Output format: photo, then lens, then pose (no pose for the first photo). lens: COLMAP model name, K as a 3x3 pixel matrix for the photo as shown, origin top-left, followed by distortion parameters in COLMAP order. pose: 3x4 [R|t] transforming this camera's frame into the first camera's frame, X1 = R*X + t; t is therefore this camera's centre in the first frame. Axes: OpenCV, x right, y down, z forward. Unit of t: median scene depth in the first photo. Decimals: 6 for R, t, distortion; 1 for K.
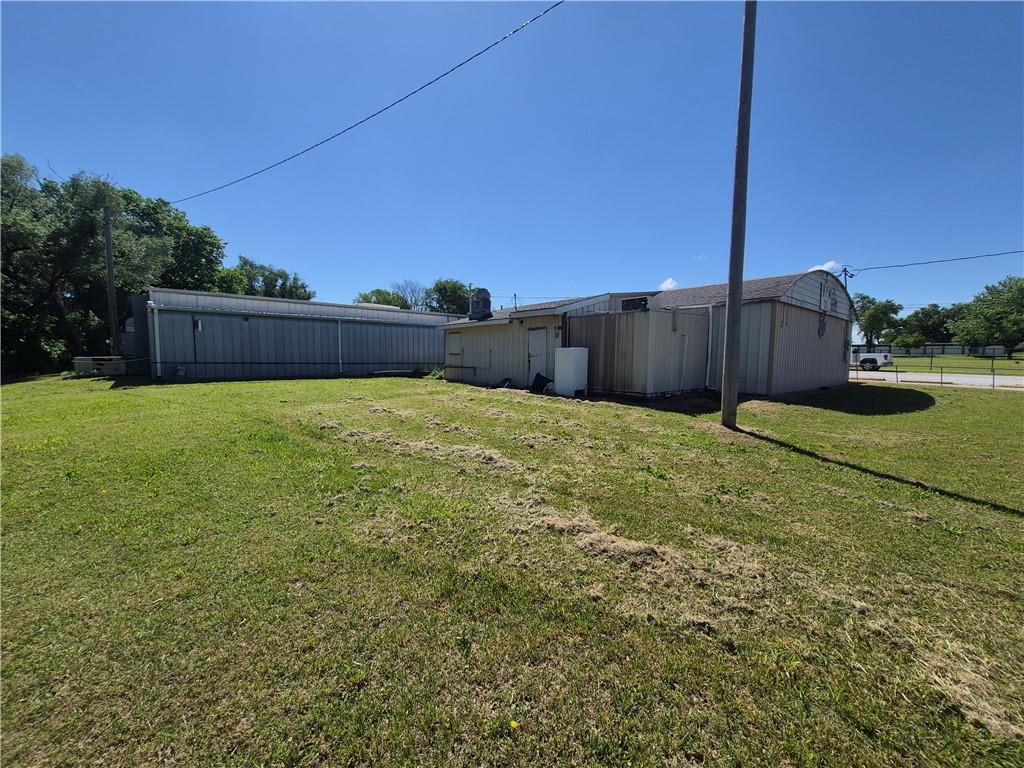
lens RADIAL K [[404.6, 0, 512.0], [0, 404.6, 384.0], [0, 0, 1]] dist [0.000017, -0.000017]
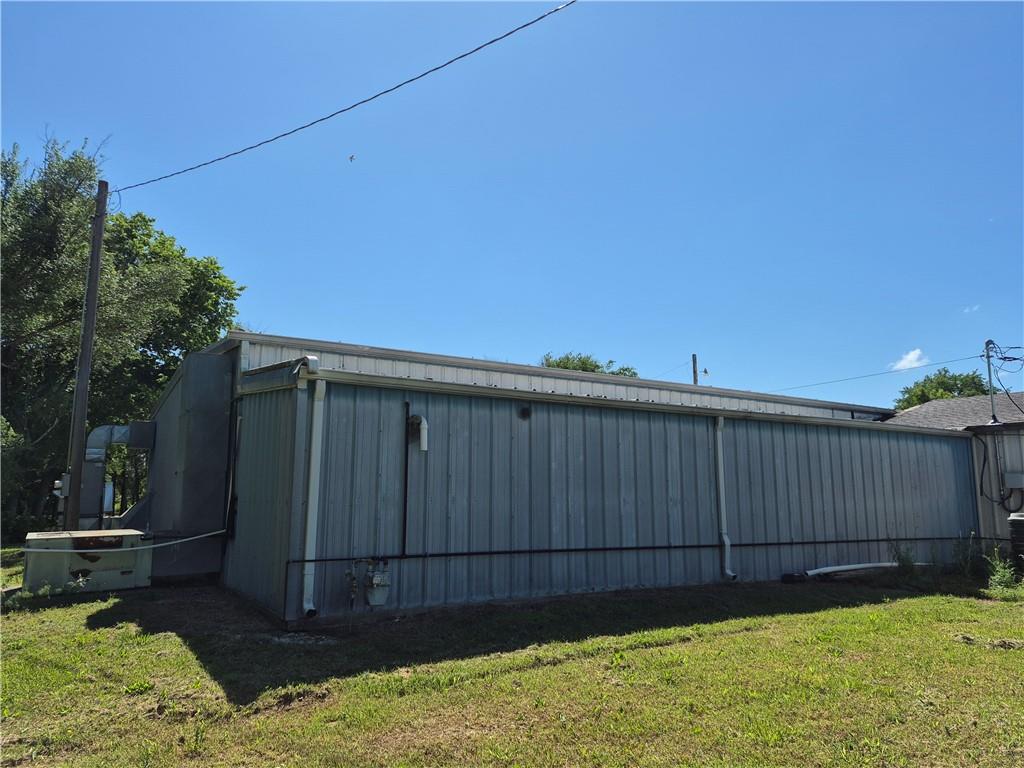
lens RADIAL K [[707.9, 0, 512.0], [0, 707.9, 384.0], [0, 0, 1]] dist [0.001874, 0.000797]
pose [[0.991681, -0.026468, -0.125966, -0.567108], [-0.002175, 0.975044, -0.222001, -0.055438], [0.128698, 0.220428, 0.966875, 0.428184]]
